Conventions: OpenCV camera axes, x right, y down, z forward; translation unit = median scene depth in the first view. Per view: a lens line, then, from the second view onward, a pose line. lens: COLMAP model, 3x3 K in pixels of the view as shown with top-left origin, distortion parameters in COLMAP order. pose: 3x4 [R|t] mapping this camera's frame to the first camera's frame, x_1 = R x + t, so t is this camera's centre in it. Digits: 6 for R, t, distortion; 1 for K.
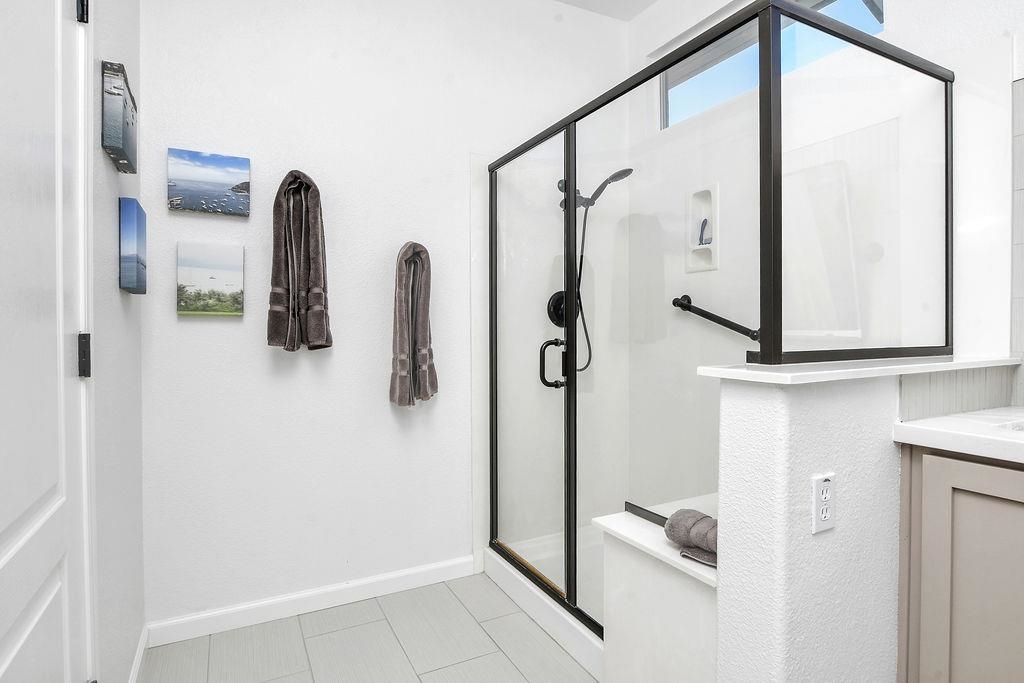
lens RADIAL K [[547.3, 0, 515.3], [0, 547.3, 337.1], [0, 0, 1]] dist [-0.018362, 0.000875]
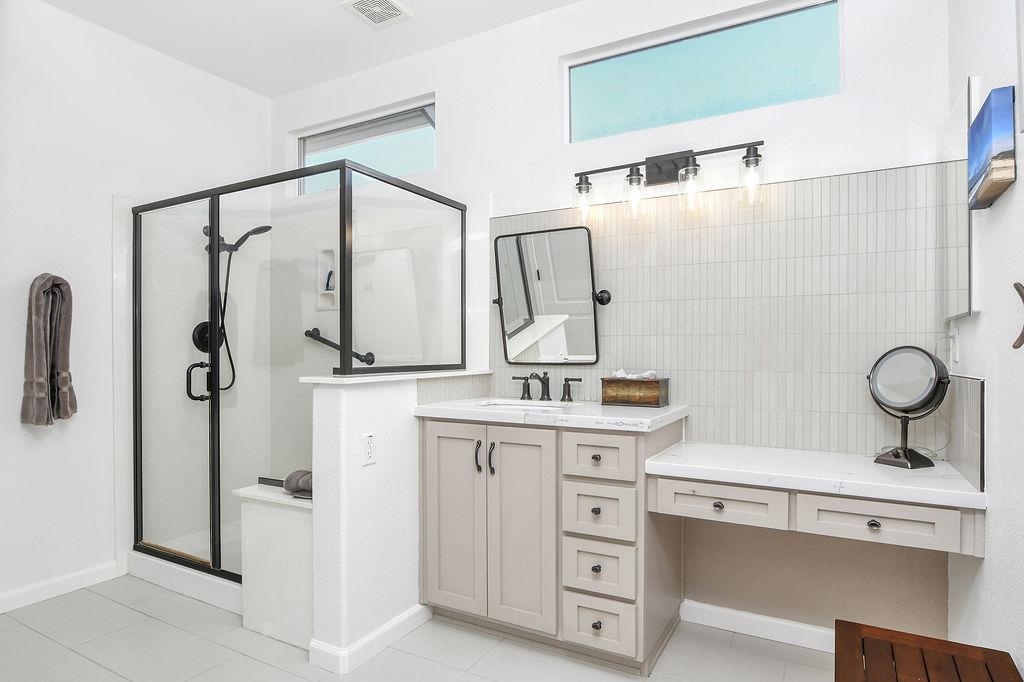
lens RADIAL K [[547.3, 0, 520.6], [0, 547.3, 350.7], [0, 0, 1]] dist [-0.018362, 0.000875]
pose [[0.820400, 0.002781, 0.571784, -0.035636], [0.009265, 0.999792, -0.018157, 0.006050], [-0.571715, 0.020193, 0.820203, -0.415933]]
